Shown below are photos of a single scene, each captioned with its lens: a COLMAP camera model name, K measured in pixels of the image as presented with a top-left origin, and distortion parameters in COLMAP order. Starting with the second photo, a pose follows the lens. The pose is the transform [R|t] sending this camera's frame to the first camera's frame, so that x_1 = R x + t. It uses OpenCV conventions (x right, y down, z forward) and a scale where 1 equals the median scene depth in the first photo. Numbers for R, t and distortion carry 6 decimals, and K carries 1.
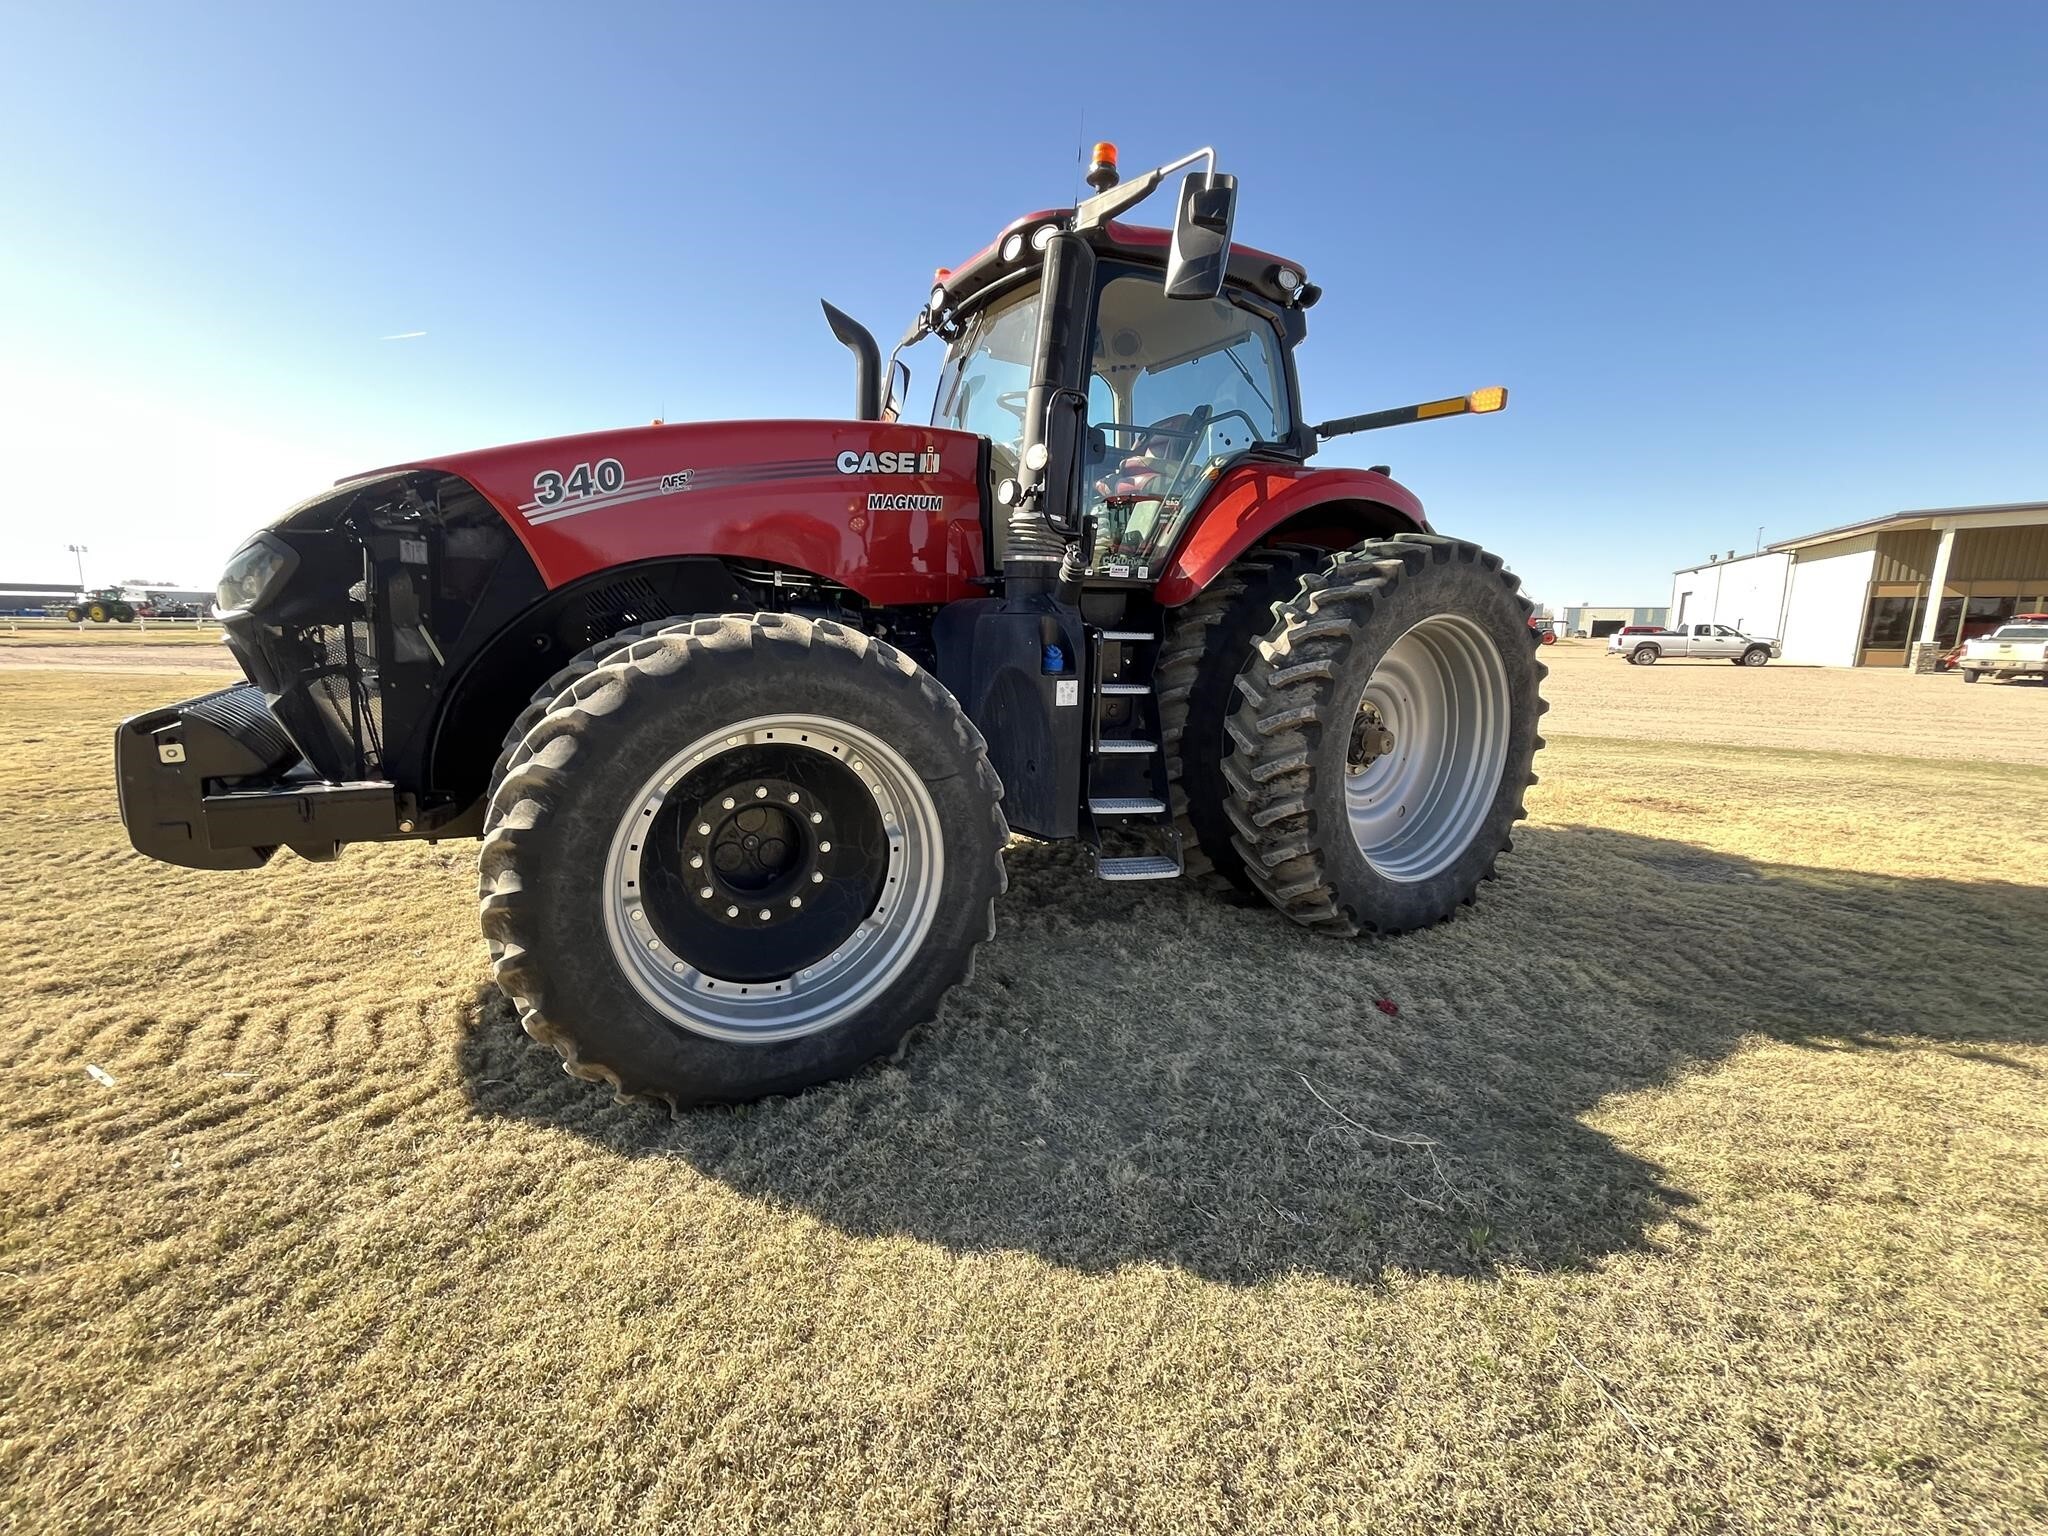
lens RADIAL K [[831.3, 0, 1023.0], [0, 831.3, 769.6], [0, 0, 1]] dist [-0.002648, 0.000161]
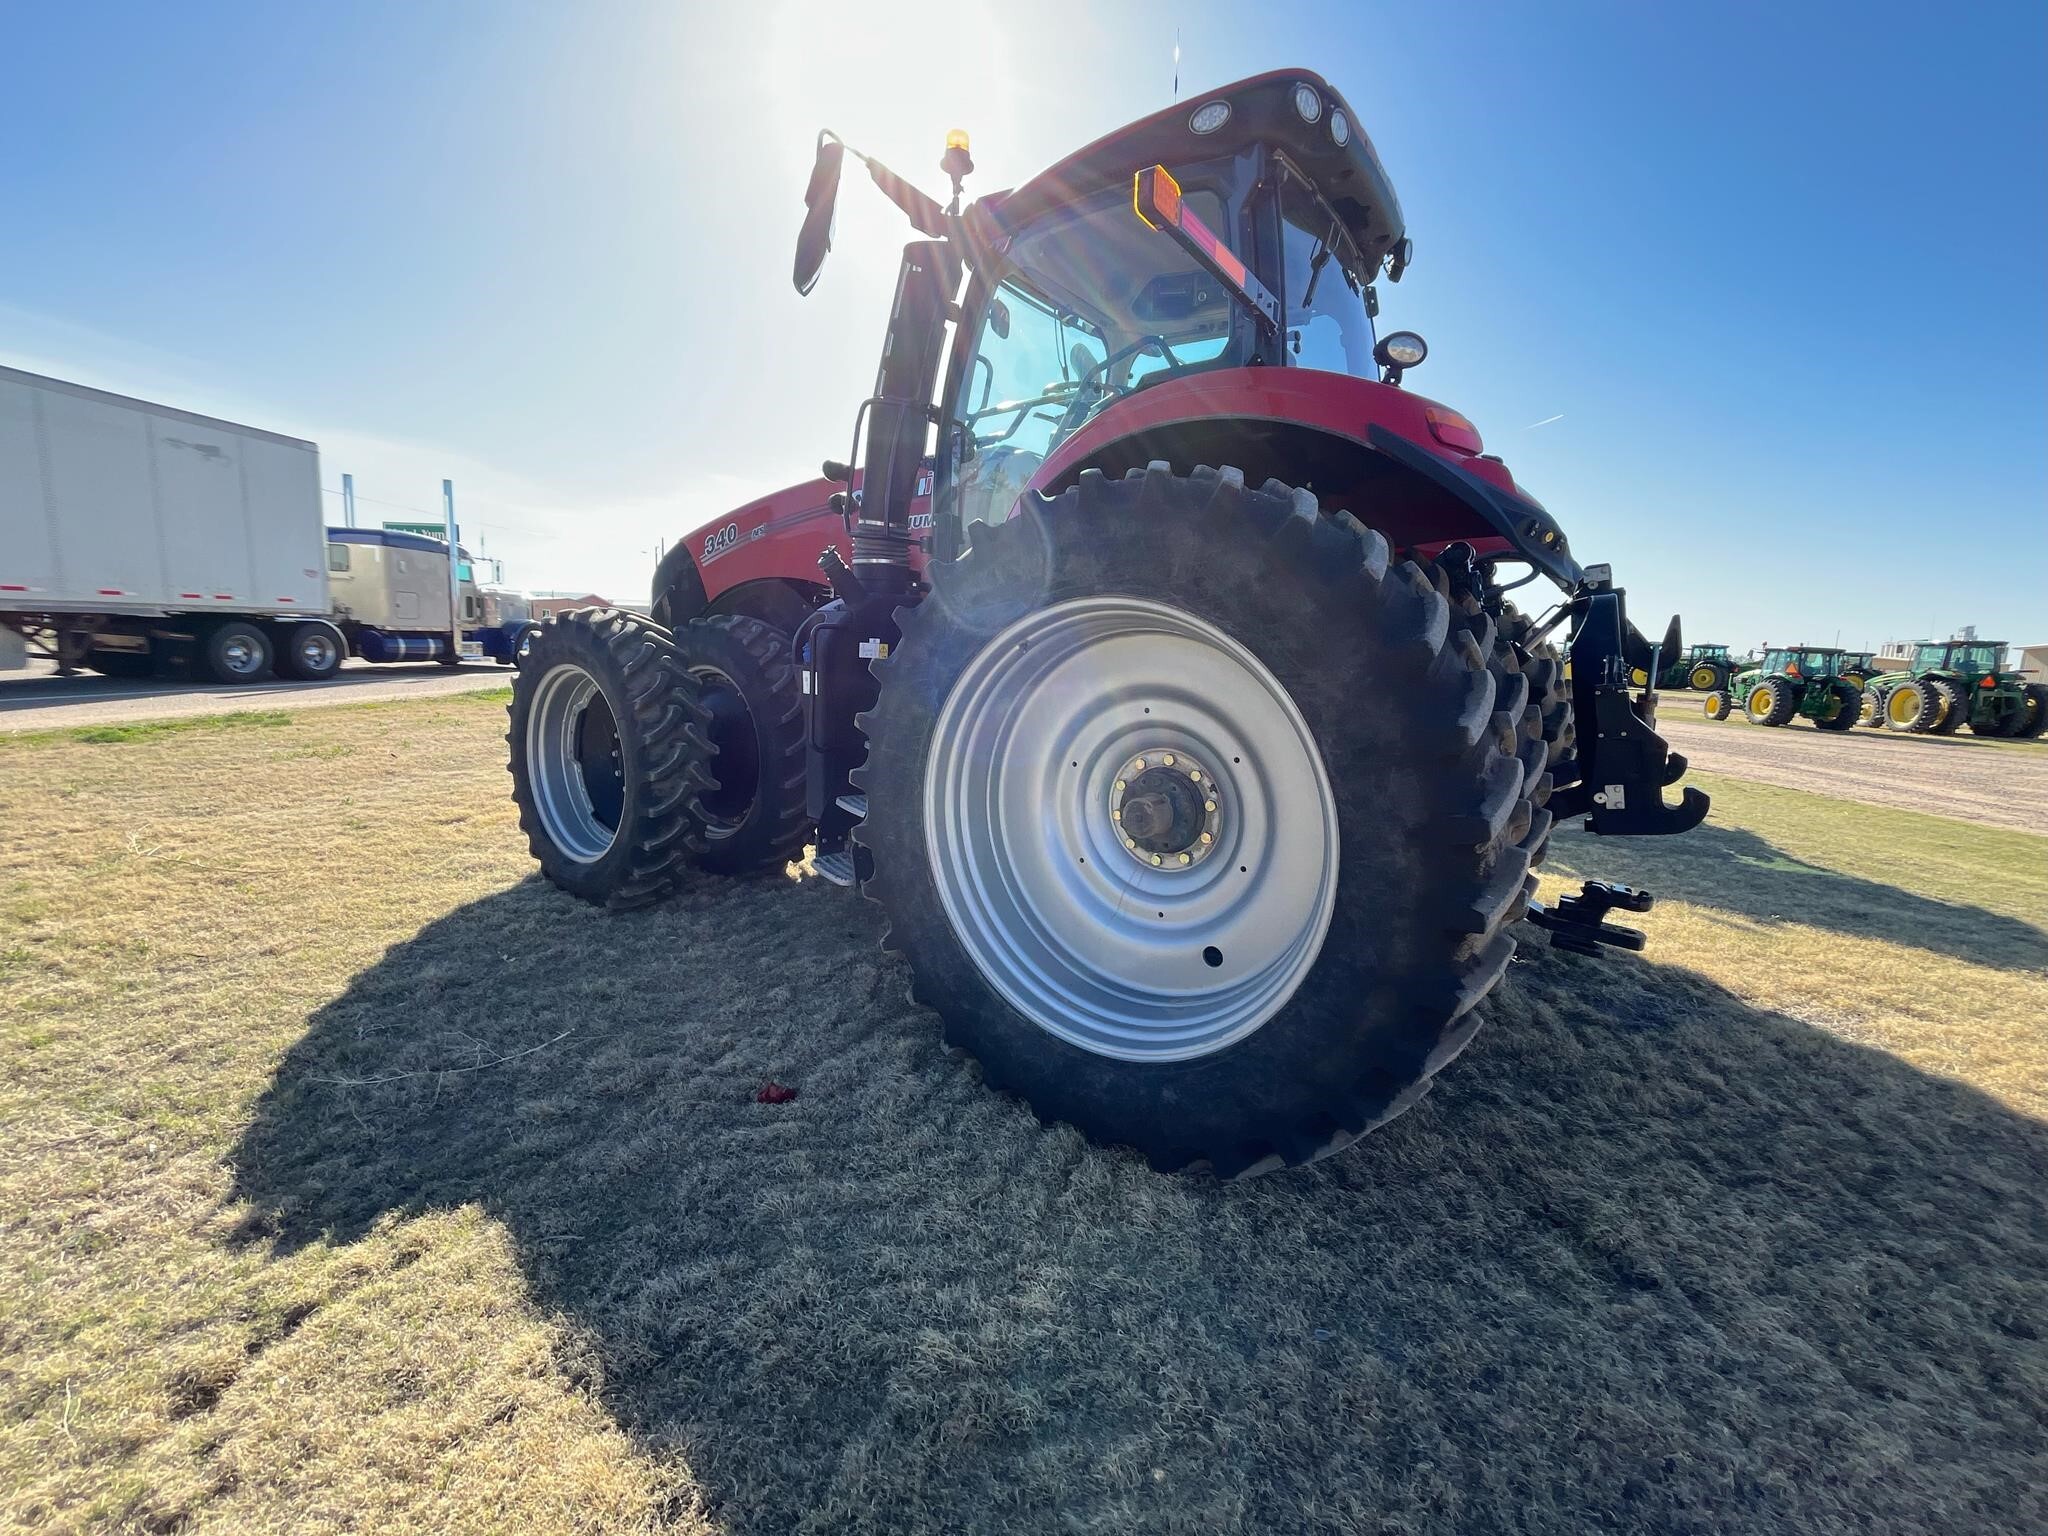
lens RADIAL K [[831.3, 0, 1018.5], [0, 831.3, 768.2], [0, 0, 1]] dist [-0.002648, 0.000161]
pose [[0.383409, 0.142332, -0.912545, 1.263545], [-0.200719, 0.977279, 0.068096, -0.120326], [0.901504, 0.157056, 0.403266, 0.893331]]
